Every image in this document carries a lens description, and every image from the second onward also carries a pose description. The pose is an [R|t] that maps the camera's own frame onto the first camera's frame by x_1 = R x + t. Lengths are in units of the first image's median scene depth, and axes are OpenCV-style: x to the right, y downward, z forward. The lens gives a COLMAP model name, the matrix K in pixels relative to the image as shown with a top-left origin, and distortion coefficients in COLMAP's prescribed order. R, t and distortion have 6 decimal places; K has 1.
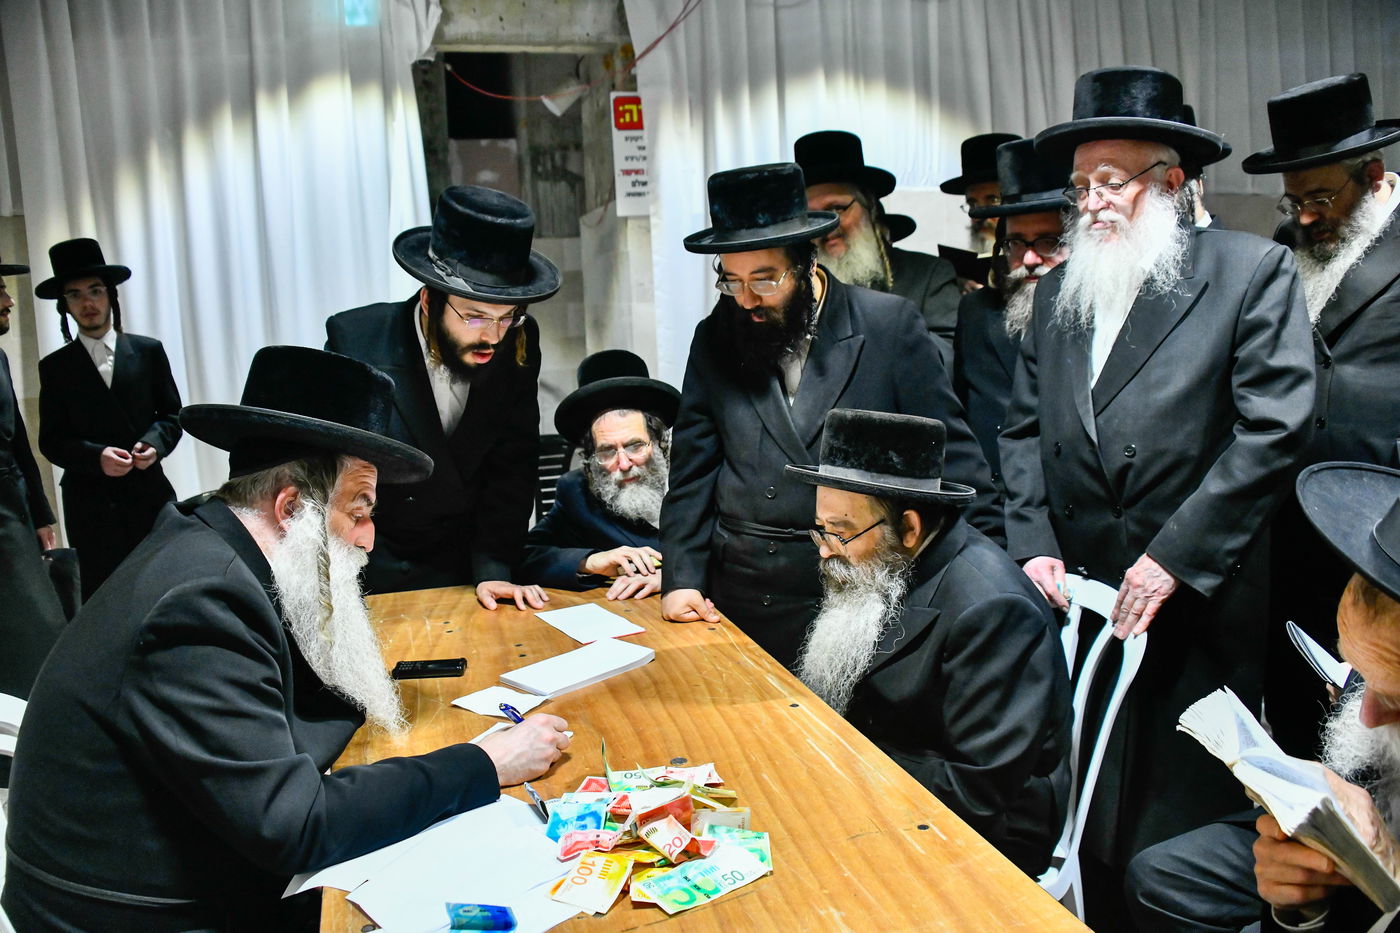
lens RADIAL K [[1120.3, 0, 698.6], [0, 1120.3, 461.6], [0, 0, 1]] dist [-0.140916, 0.052679]
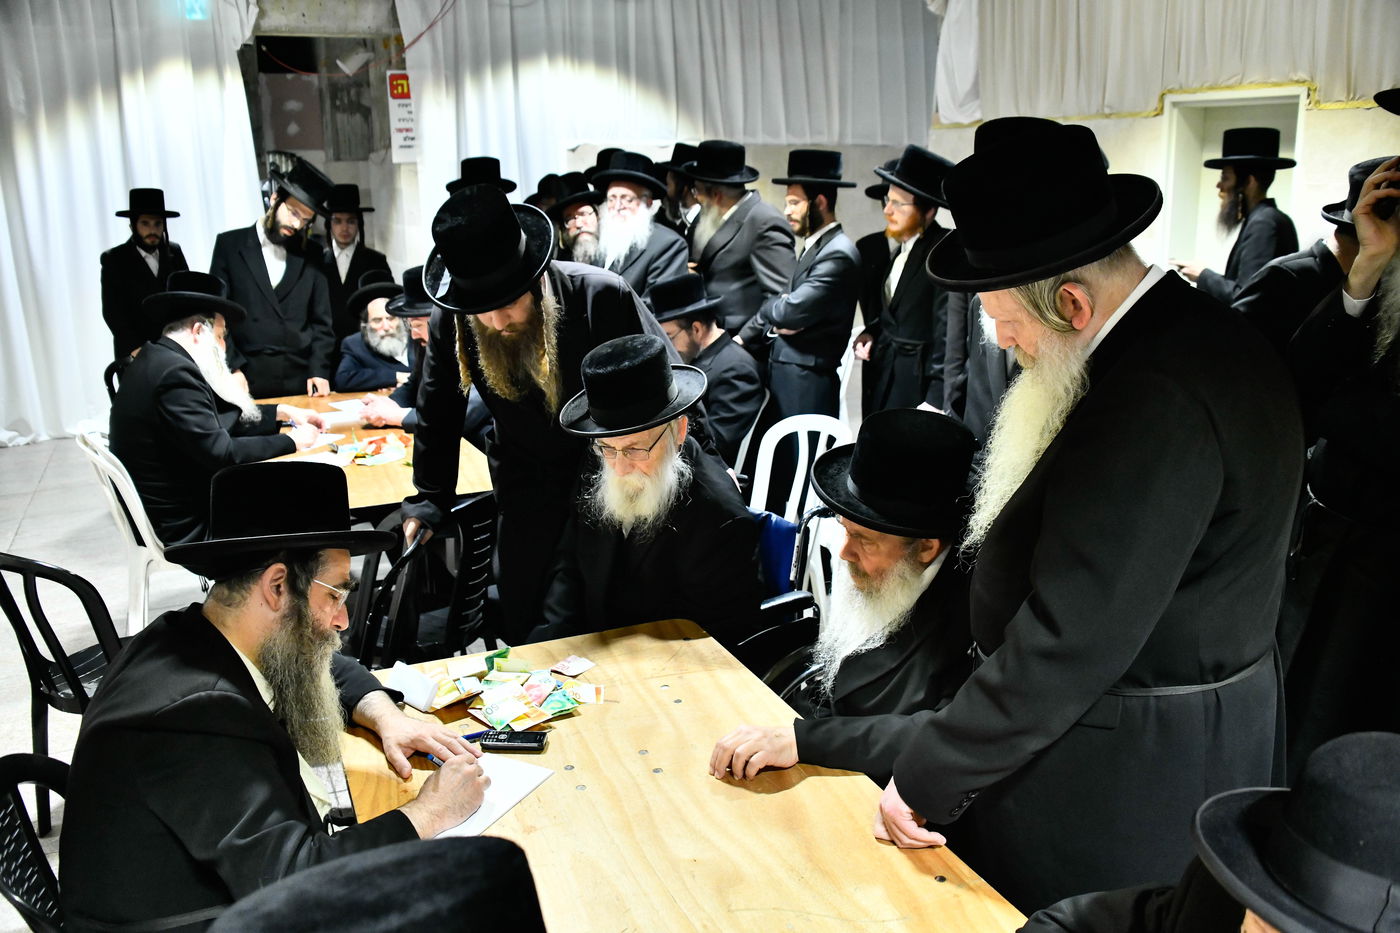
lens RADIAL K [[1120.3, 0, 753.2], [0, 1120.3, 452.4], [0, 0, 1]] dist [-0.140916, 0.052679]
pose [[0.978273, -0.020469, 0.206306, 0.076980], [0.003013, 0.996413, 0.084574, 0.024499], [-0.207297, -0.082115, 0.974826, -0.446626]]
